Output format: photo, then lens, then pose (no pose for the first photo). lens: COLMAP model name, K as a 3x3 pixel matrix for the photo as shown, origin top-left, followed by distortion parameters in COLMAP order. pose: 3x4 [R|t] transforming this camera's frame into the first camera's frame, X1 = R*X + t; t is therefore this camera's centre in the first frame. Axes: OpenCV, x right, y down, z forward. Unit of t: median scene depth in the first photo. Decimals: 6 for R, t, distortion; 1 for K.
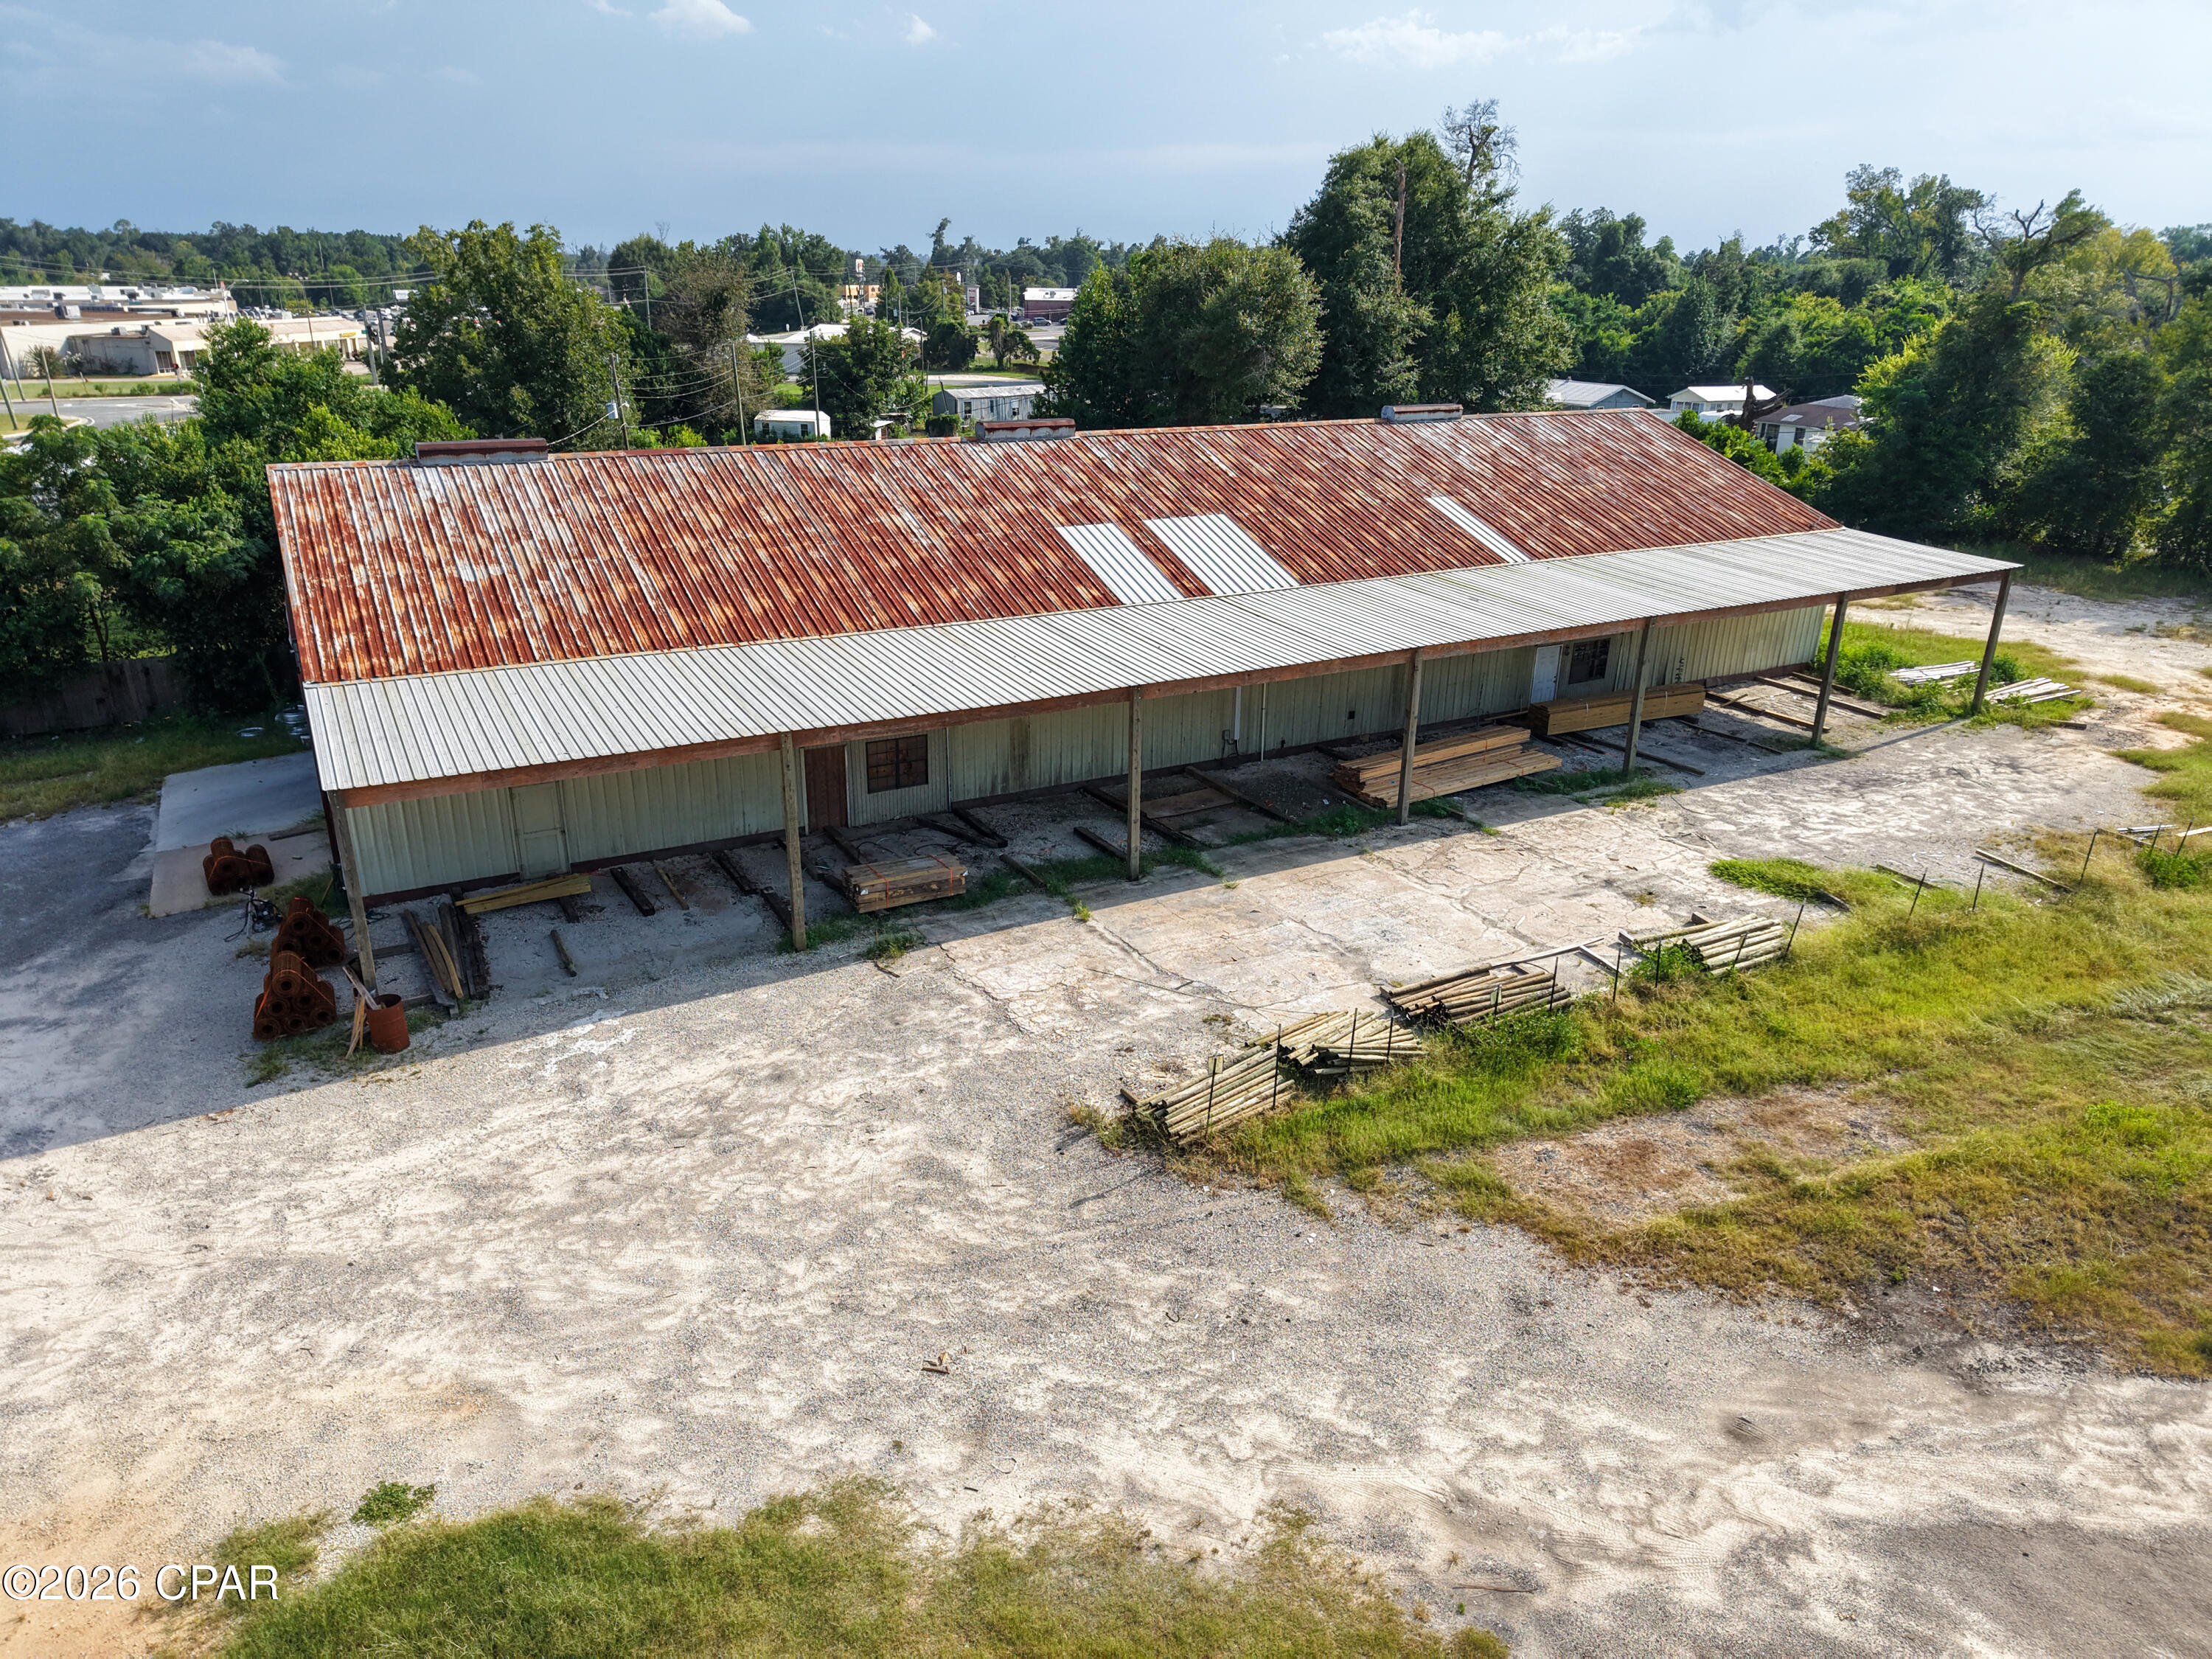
lens RADIAL K [[1486.1, 0, 1103.8], [0, 1486.1, 839.4], [0, 0, 1]] dist [0.014076, -0.006615]
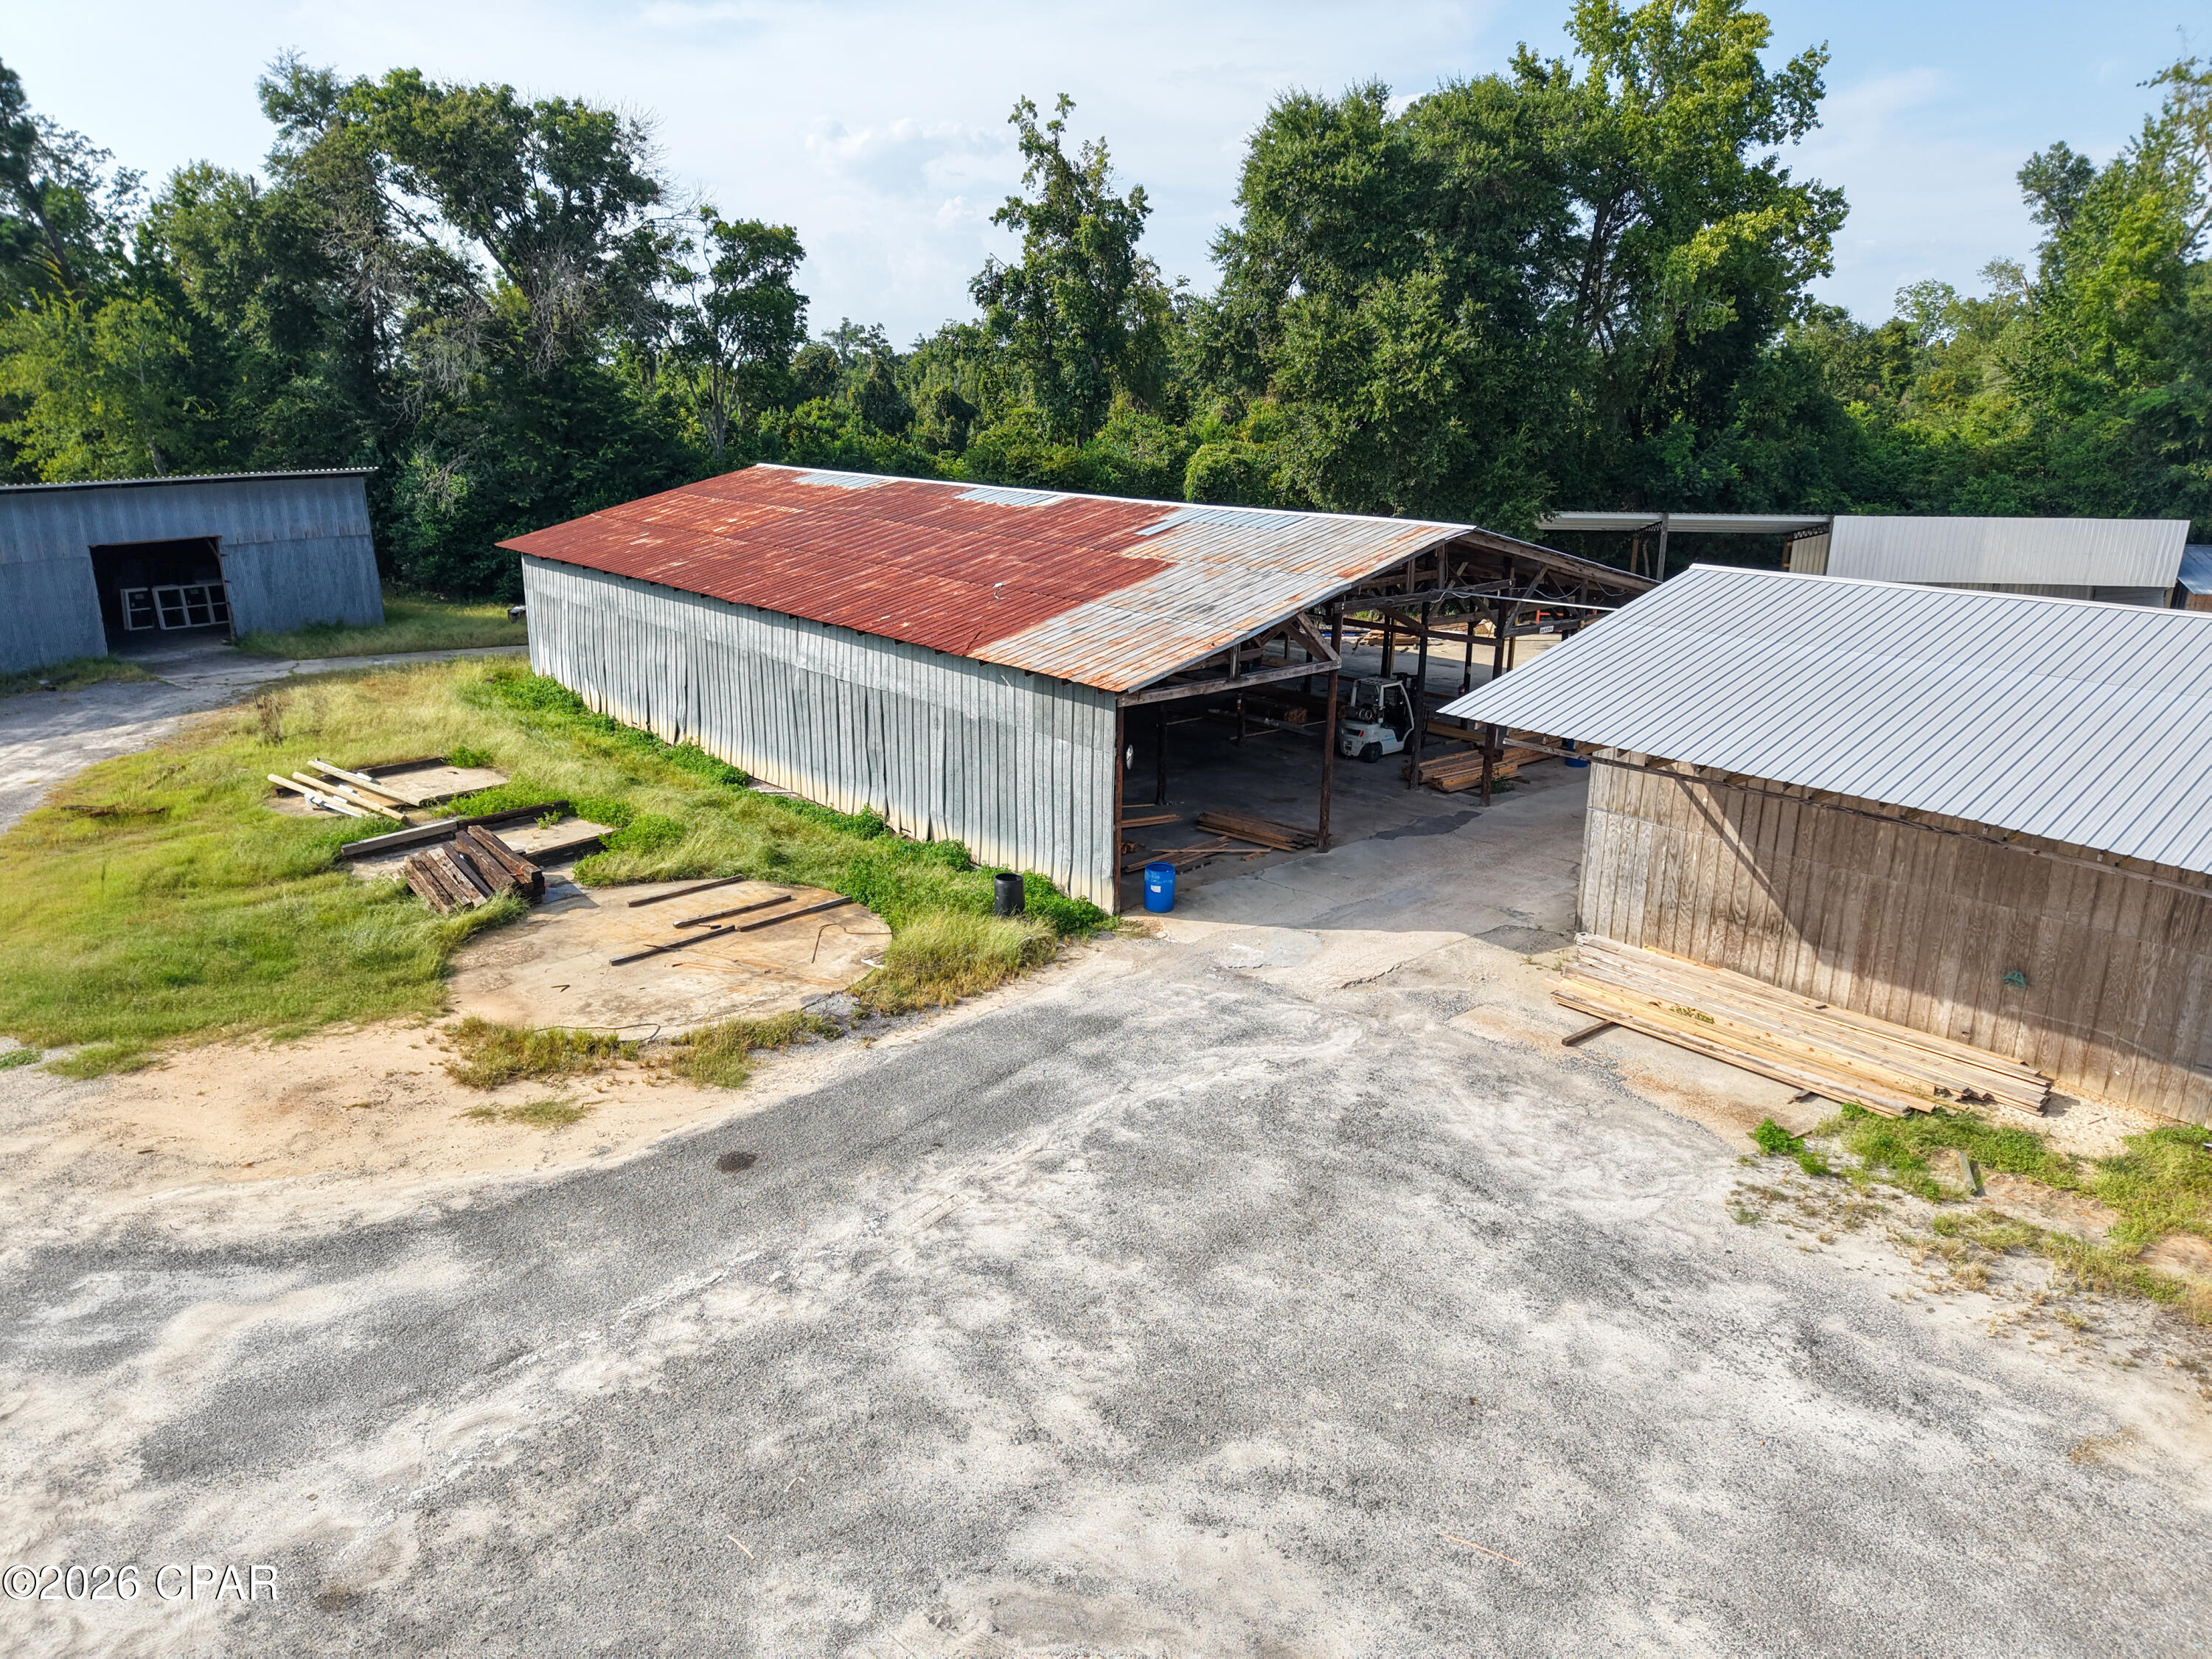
lens RADIAL K [[1486.1, 0, 1097.8], [0, 1486.1, 829.3], [0, 0, 1]] dist [0.014076, -0.006615]
pose [[-0.744145, -0.209921, 0.634178, -1.440747], [0.229795, 0.810965, 0.538081, -0.157140], [-0.627251, 0.546140, -0.555236, 0.735678]]
